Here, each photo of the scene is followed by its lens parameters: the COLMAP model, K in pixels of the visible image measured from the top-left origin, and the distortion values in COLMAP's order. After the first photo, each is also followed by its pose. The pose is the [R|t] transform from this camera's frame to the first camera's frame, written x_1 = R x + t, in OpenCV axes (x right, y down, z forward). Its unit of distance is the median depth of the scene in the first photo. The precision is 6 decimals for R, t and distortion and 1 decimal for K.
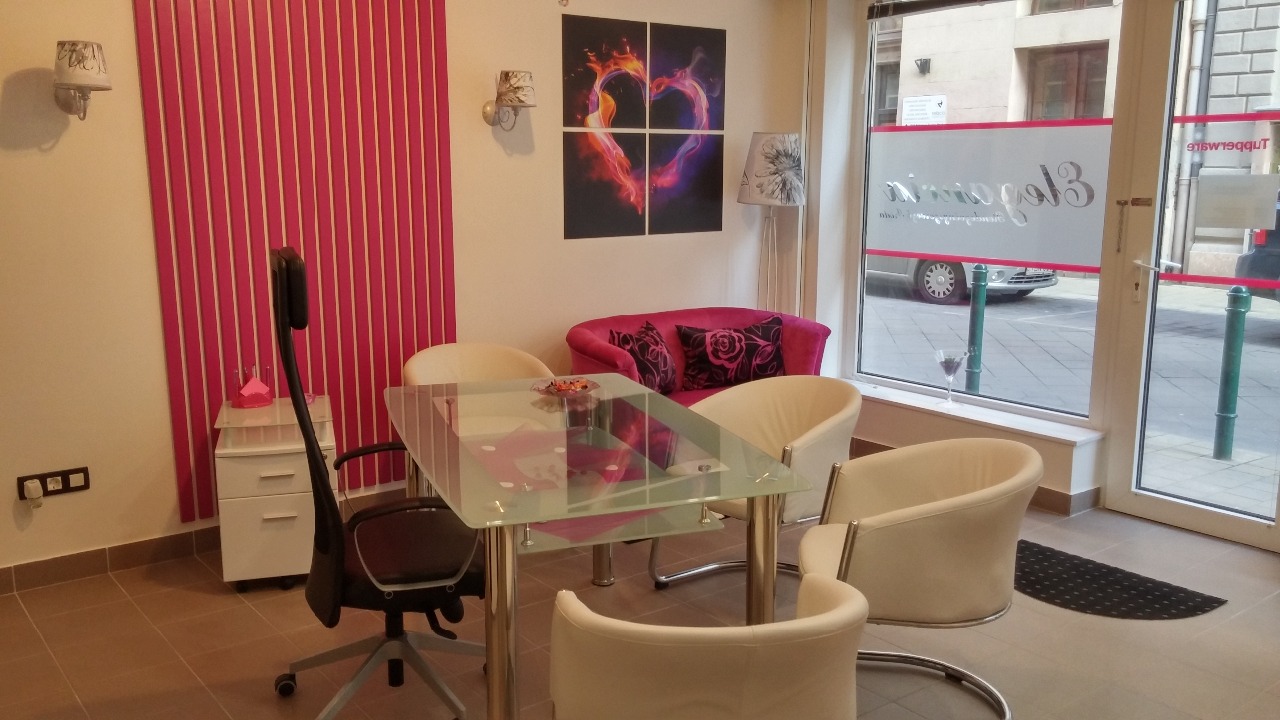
lens RADIAL K [[1091.3, 0, 630.1], [0, 1091.3, 369.8], [0, 0, 1]] dist [0.078587, -0.110257]
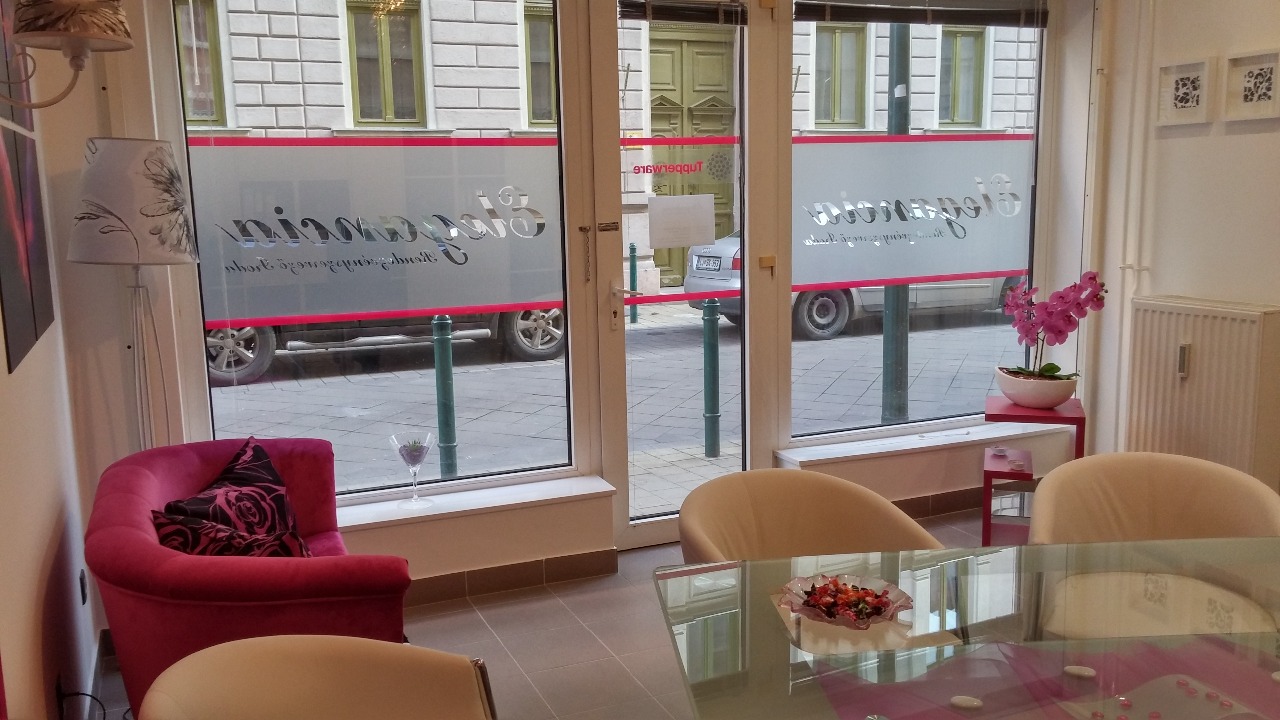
lens RADIAL K [[1085.5, 0, 640.0], [0, 1085.5, 360.0], [0, 0, 1]] dist [0.085212, -0.109632]
pose [[0.248381, -0.158500, 0.955607, -0.389255], [0.201805, 0.973343, 0.108989, -0.119741], [-0.947408, 0.165775, 0.273746, 0.643514]]
